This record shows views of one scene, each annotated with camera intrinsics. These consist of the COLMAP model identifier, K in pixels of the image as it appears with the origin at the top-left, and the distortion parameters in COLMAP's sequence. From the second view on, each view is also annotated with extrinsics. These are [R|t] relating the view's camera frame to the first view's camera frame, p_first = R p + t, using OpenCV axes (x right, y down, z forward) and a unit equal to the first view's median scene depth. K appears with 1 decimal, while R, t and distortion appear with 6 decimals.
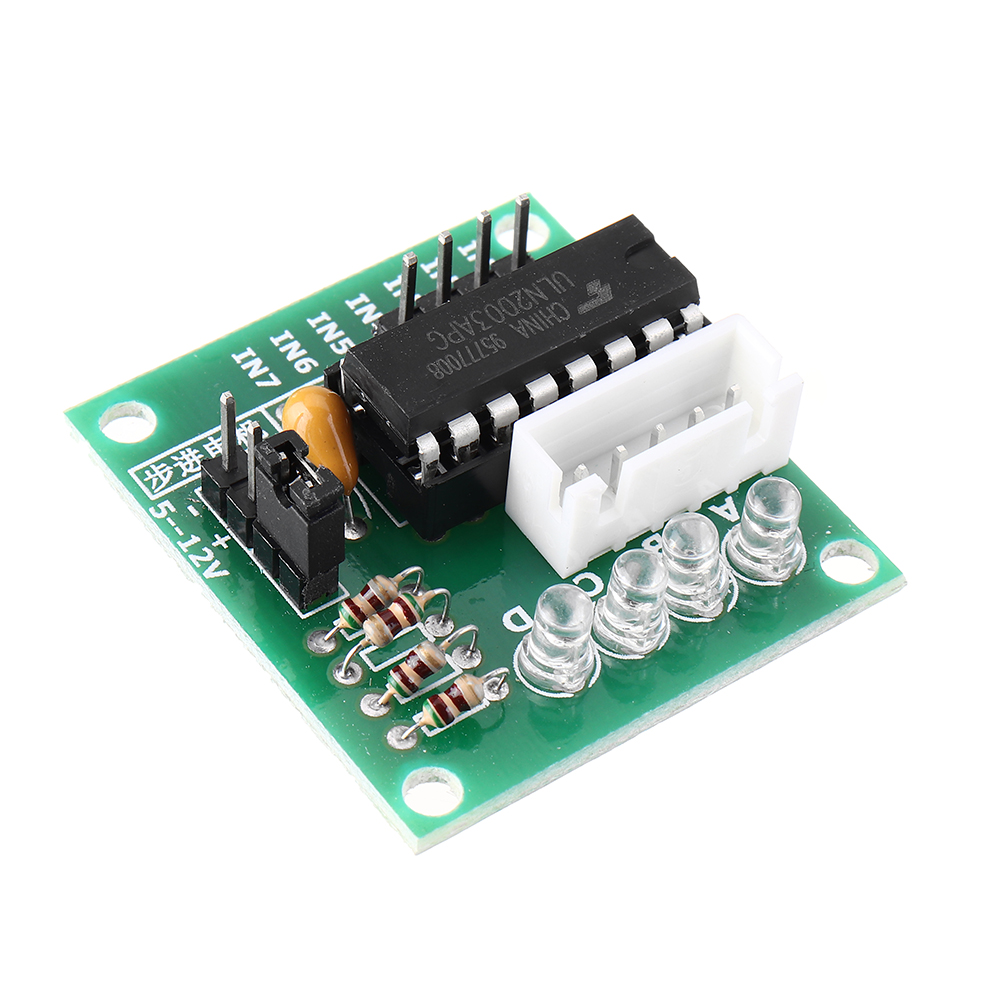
lens RADIAL K [[3715.4, 0, 416.8], [0, 3715.4, 499.9], [0, 0, 1]] dist [-0.022466, 2.644732]
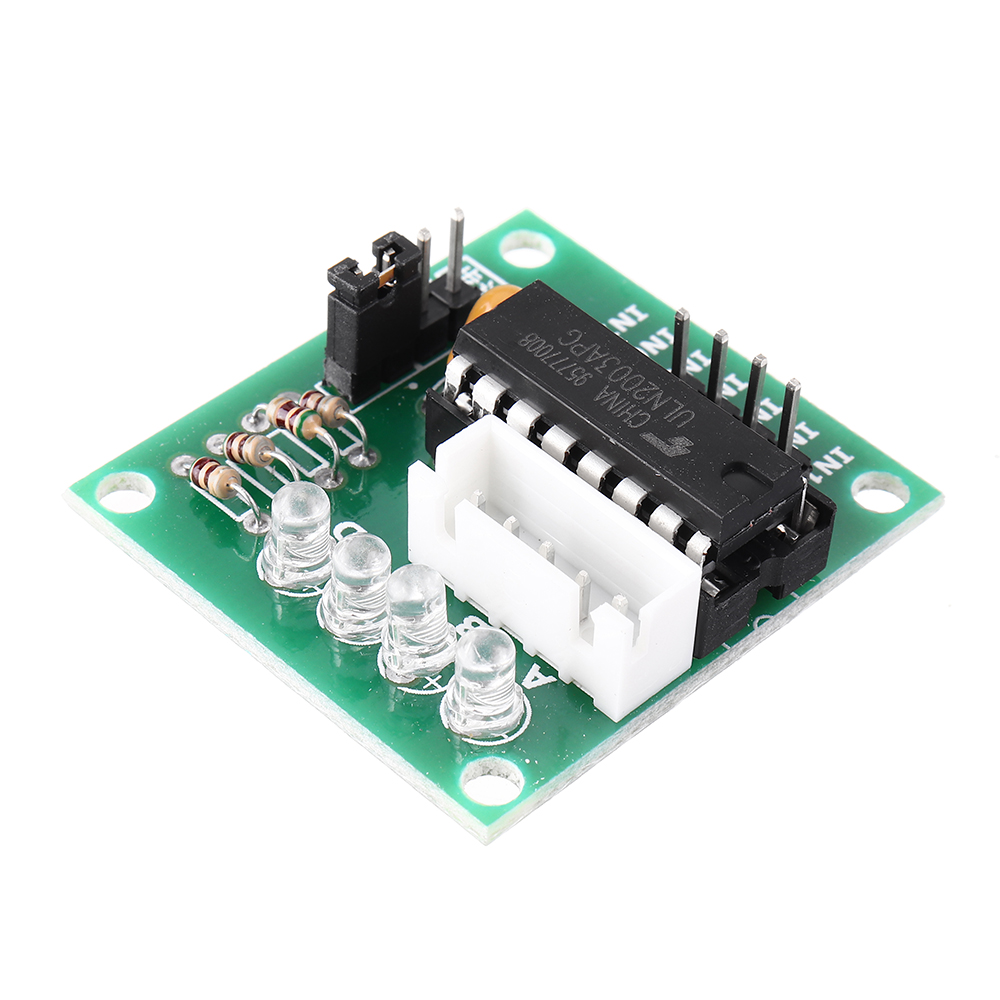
lens RADIAL K [[3558.7, 0, 500.0], [0, 3558.7, 500.0], [0, 0, 1]] dist [-0.171273, -0.725373]
pose [[0.184766, 0.684489, -0.705221, 0.689973], [-0.777261, 0.540912, 0.321370, -0.305402], [0.601437, 0.488763, 0.631969, 0.412010]]
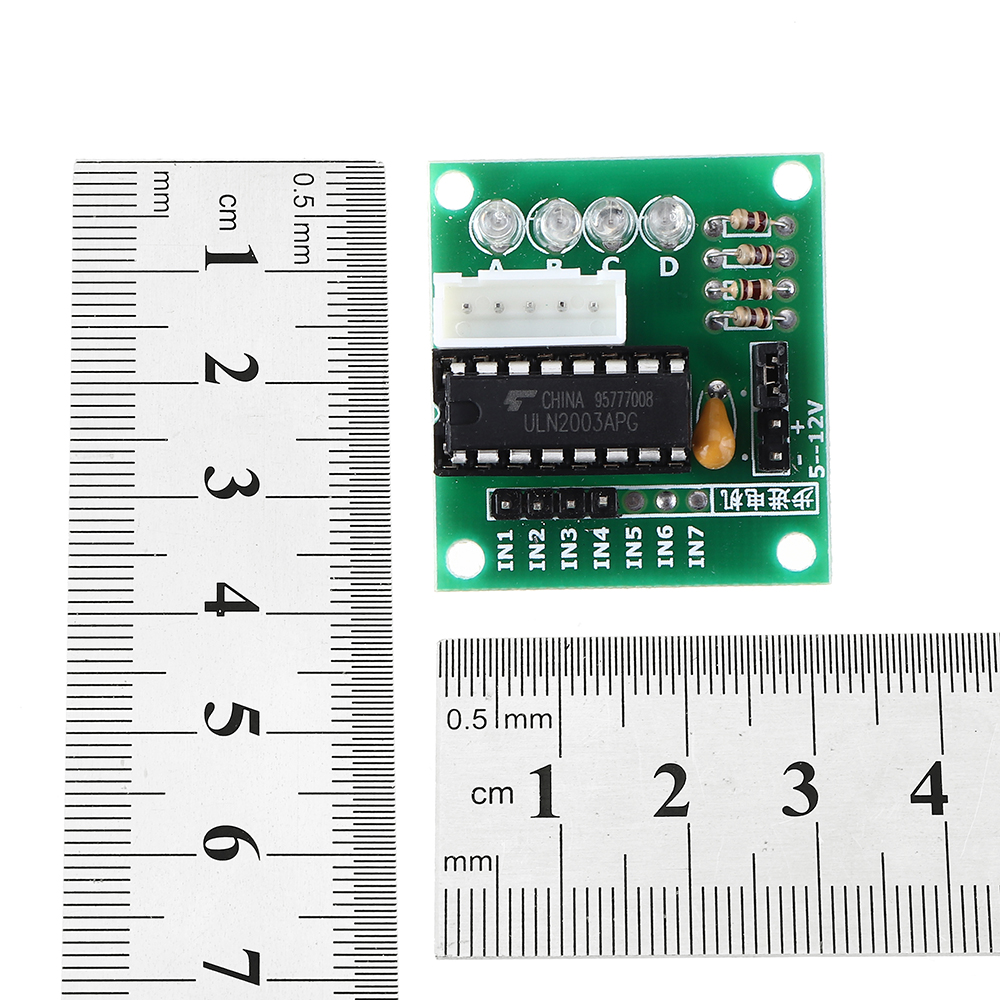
lens RADIAL K [[3715.4, 0, 416.8], [0, 3715.4, 499.9], [0, 0, 1]] dist [-0.022466, 2.644732]
pose [[-0.835966, -0.548752, 0.005695, 0.051548], [0.430611, -0.649487, 0.626691, -1.017586], [-0.340199, 0.526344, 0.779247, -0.104014]]
